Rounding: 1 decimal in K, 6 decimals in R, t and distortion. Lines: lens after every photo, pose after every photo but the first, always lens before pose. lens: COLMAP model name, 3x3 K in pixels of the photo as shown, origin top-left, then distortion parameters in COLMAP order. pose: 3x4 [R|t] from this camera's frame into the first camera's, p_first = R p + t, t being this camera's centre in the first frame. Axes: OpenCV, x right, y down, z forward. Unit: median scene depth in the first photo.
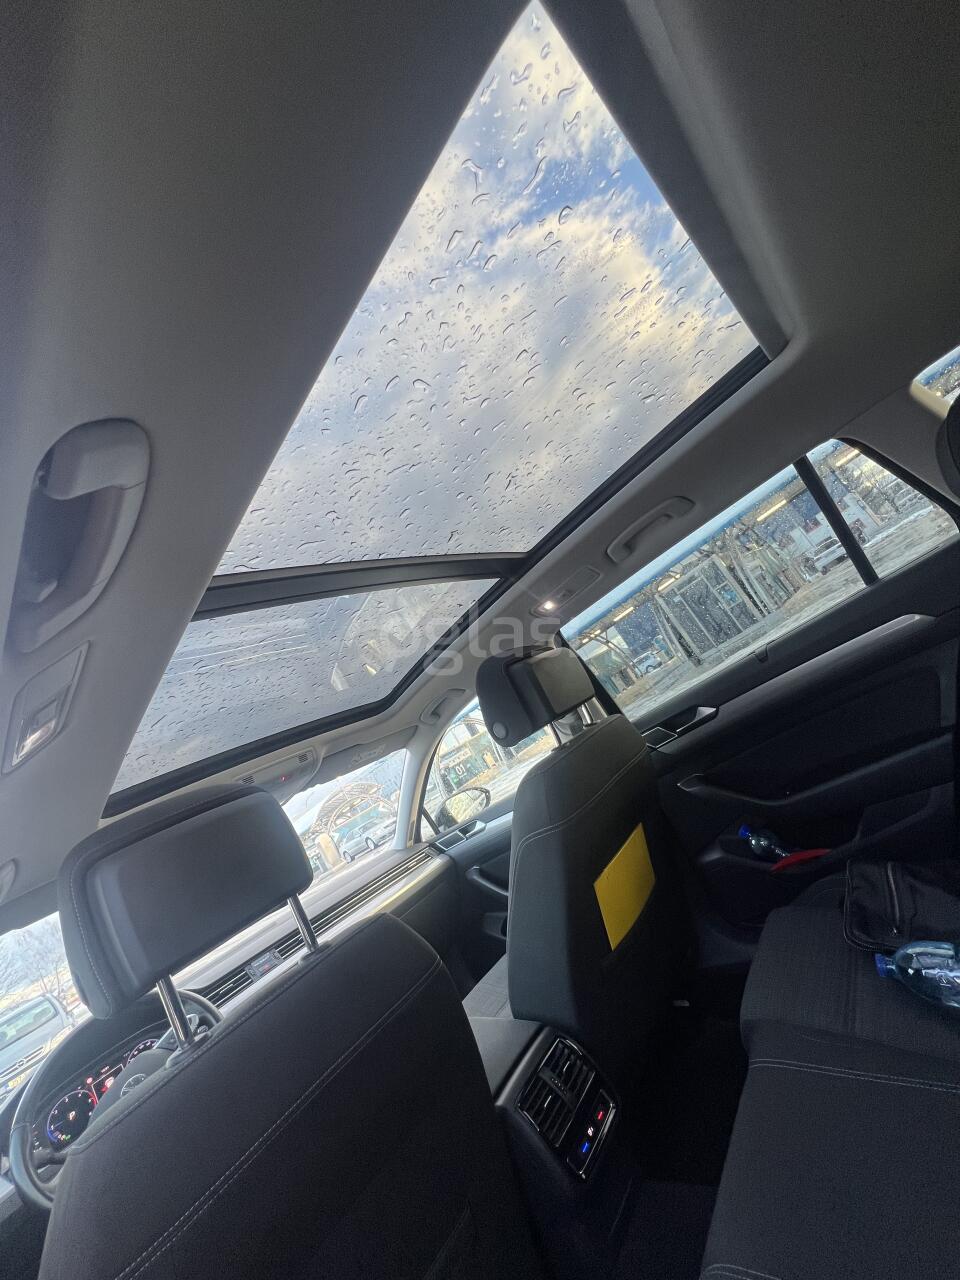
lens RADIAL K [[514.2, 0, 480.0], [0, 514.2, 640.0], [0, 0, 1]] dist [0.002014, 0.000232]
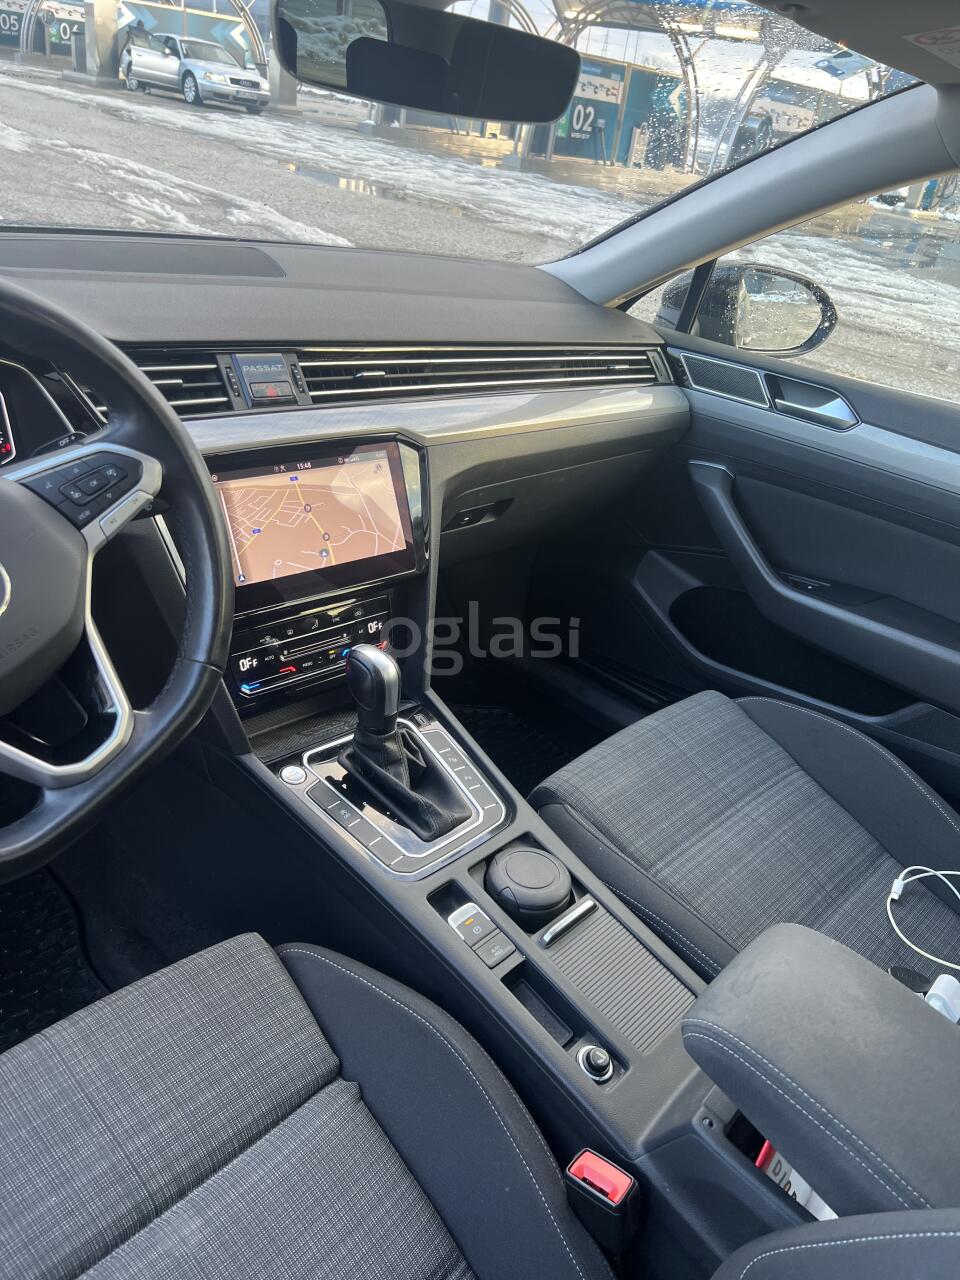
lens RADIAL K [[967.1, 0, 475.3], [0, 967.1, 649.1], [0, 0, 1]] dist [0.050343, -0.062659]
pose [[0.774379, 0.540148, 0.329510, -0.439498], [-0.621208, 0.550151, 0.558063, 0.294704], [0.120156, -0.636847, 0.761570, 0.428908]]
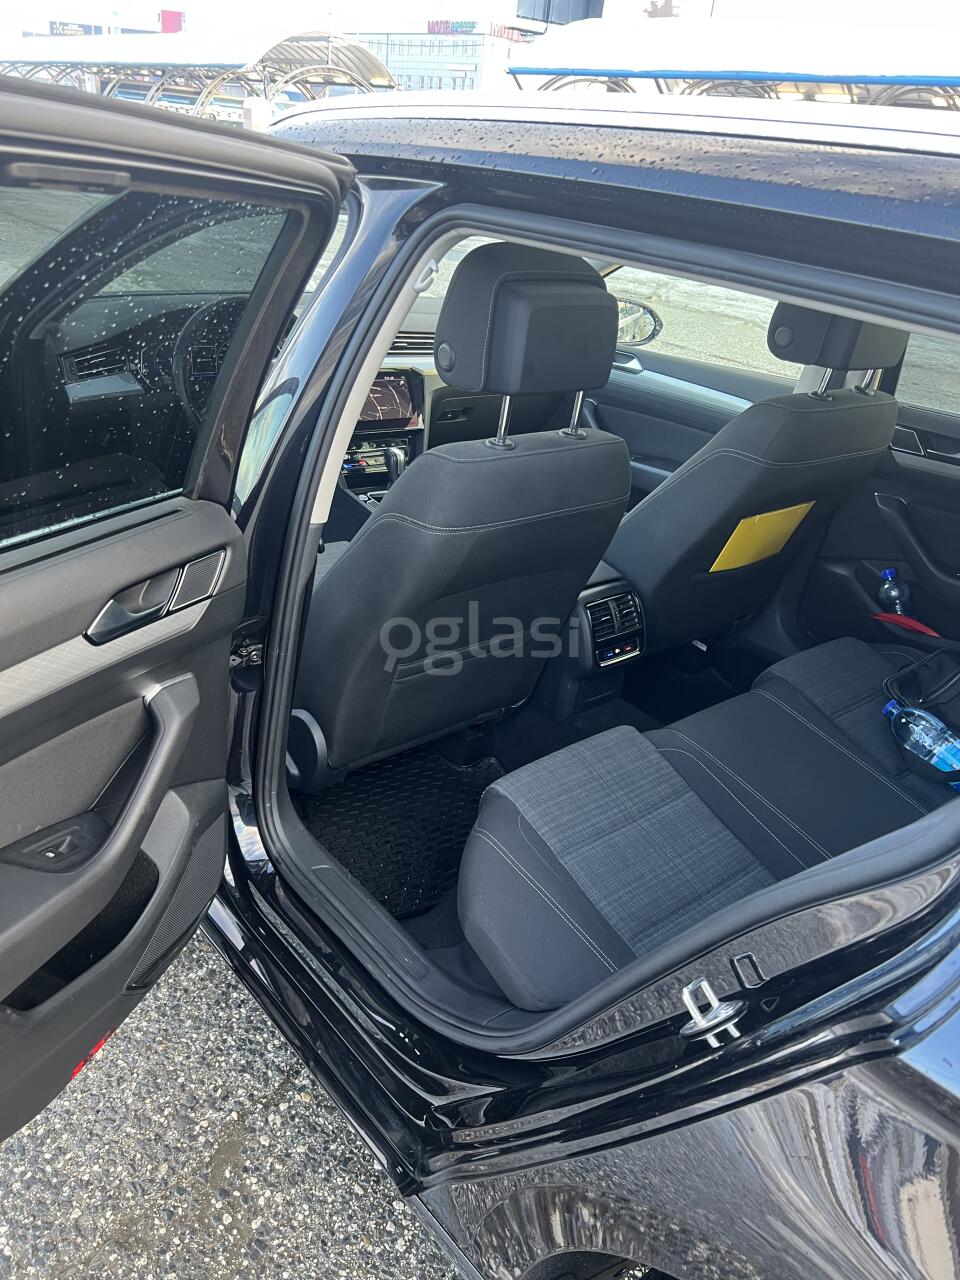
lens RADIAL K [[976.5, 0, 480.0], [0, 976.5, 640.0], [0, 0, 1]] dist [0.041403, -0.056054]
pose [[0.800865, 0.565801, 0.196174, -0.305593], [-0.556549, 0.582302, 0.592602, -0.167729], [0.221062, -0.583775, 0.781241, -0.527022]]
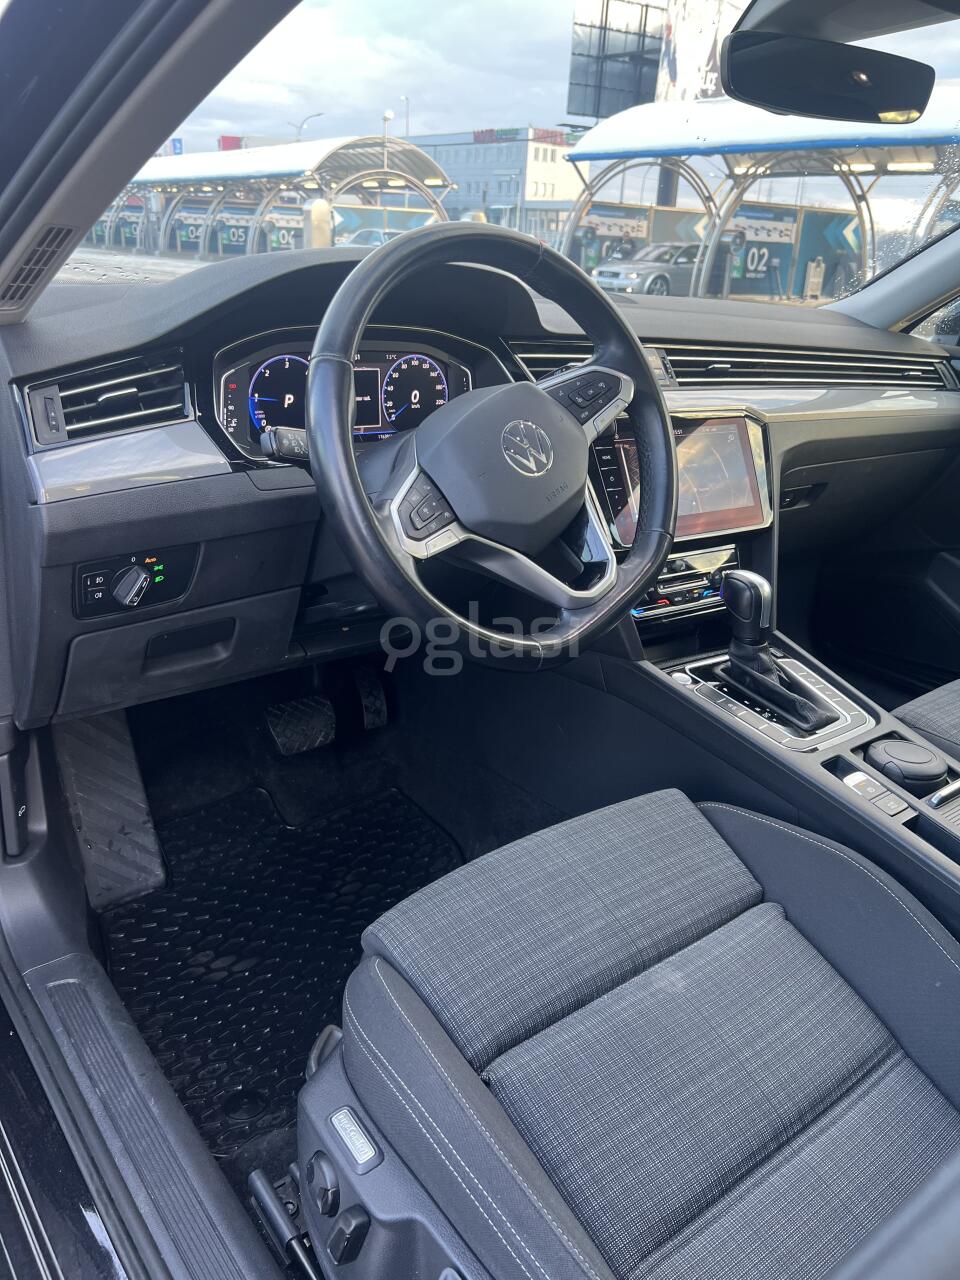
lens RADIAL K [[978.5, 0, 459.2], [0, 978.5, 636.2], [0, 0, 1]] dist [0.003355, 0.000954]
pose [[0.823440, 0.560839, 0.086059, -0.503746], [-0.500339, 0.646182, 0.576289, 0.398964], [0.267596, -0.517598, 0.812702, 0.201087]]
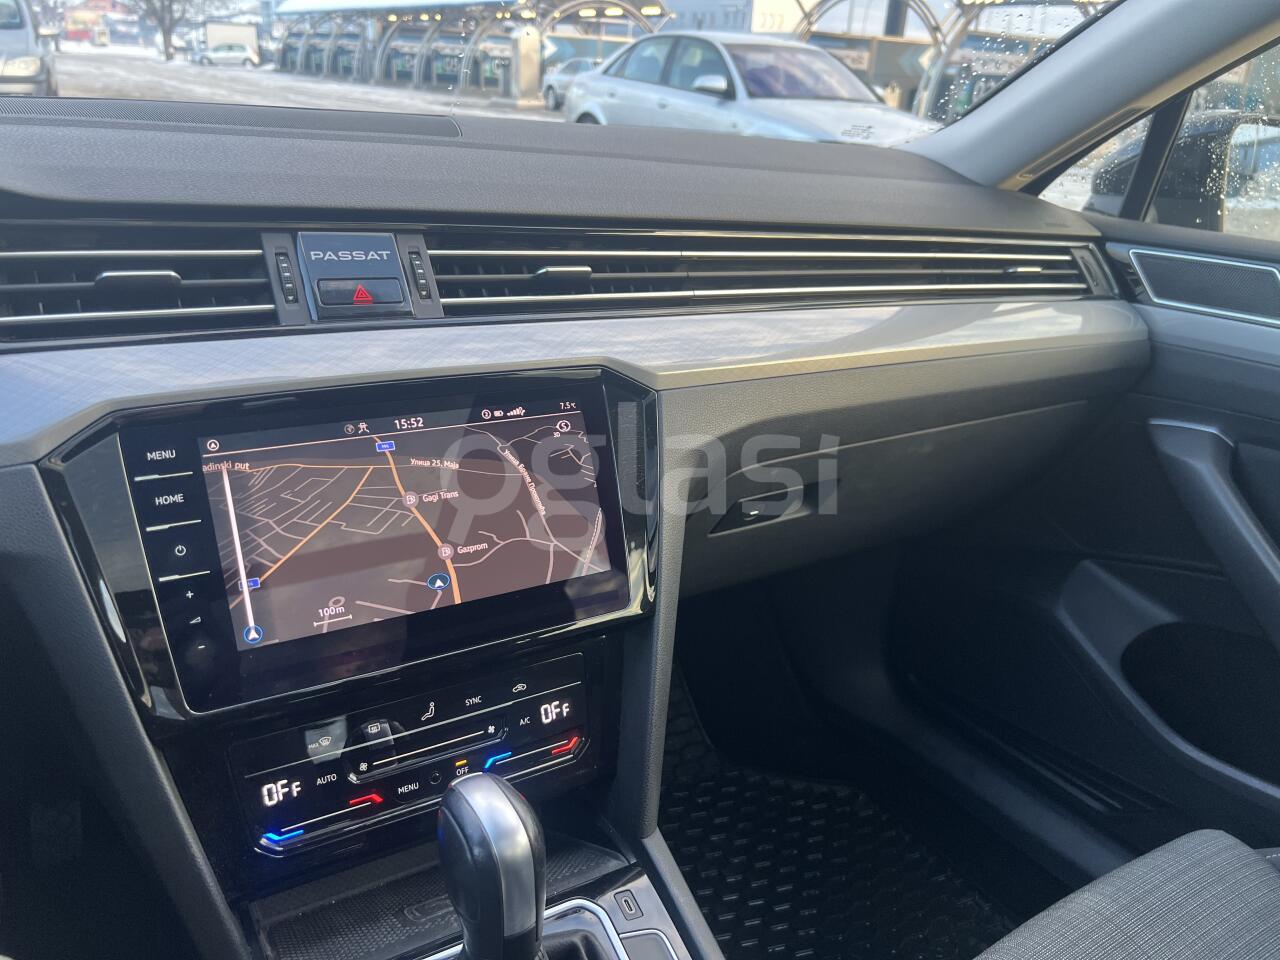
lens RADIAL K [[978.5, 0, 624.0], [0, 978.5, 485.7], [0, 0, 1]] dist [0.003355, 0.000954]
pose [[0.809705, 0.584678, 0.050294, -0.319198], [-0.487342, 0.622206, 0.612664, 0.418791], [0.326918, -0.520587, 0.788742, 0.723847]]
